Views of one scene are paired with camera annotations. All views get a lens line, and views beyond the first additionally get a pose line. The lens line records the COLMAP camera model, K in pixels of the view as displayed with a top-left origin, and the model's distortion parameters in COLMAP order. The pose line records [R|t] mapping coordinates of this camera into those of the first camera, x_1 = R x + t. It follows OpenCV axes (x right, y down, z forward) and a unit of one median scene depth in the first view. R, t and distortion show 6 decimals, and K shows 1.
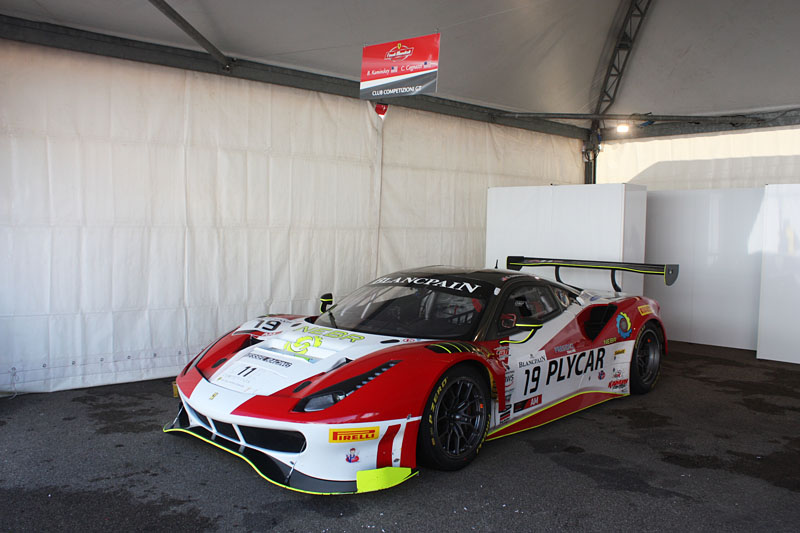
lens RADIAL K [[711.0, 0, 401.9], [0, 711.0, 267.6], [0, 0, 1]] dist [-0.099134, 0.067164]
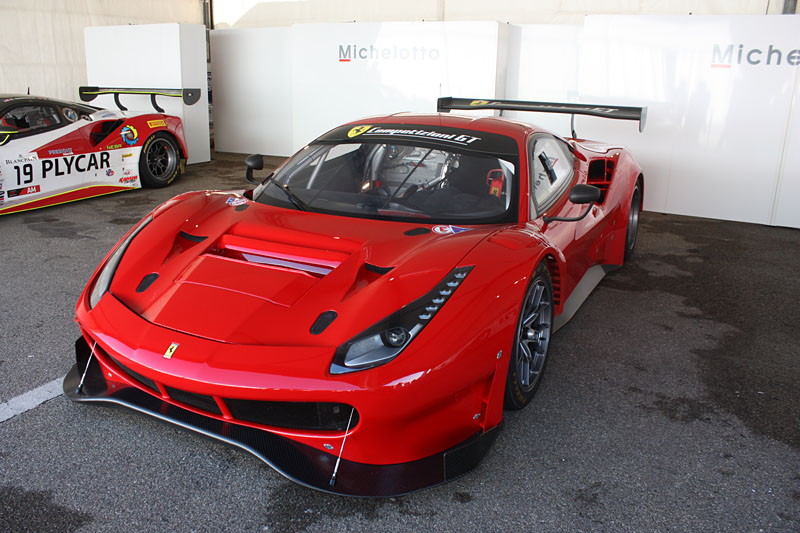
lens RADIAL K [[711.0, 0, 399.5], [0, 711.0, 266.3], [0, 0, 1]] dist [-0.099134, 0.067164]
pose [[0.948549, -0.086182, 0.304677, 0.392545], [0.018036, 0.975390, 0.219748, 0.044716], [-0.316117, -0.202947, 0.926759, -0.449286]]
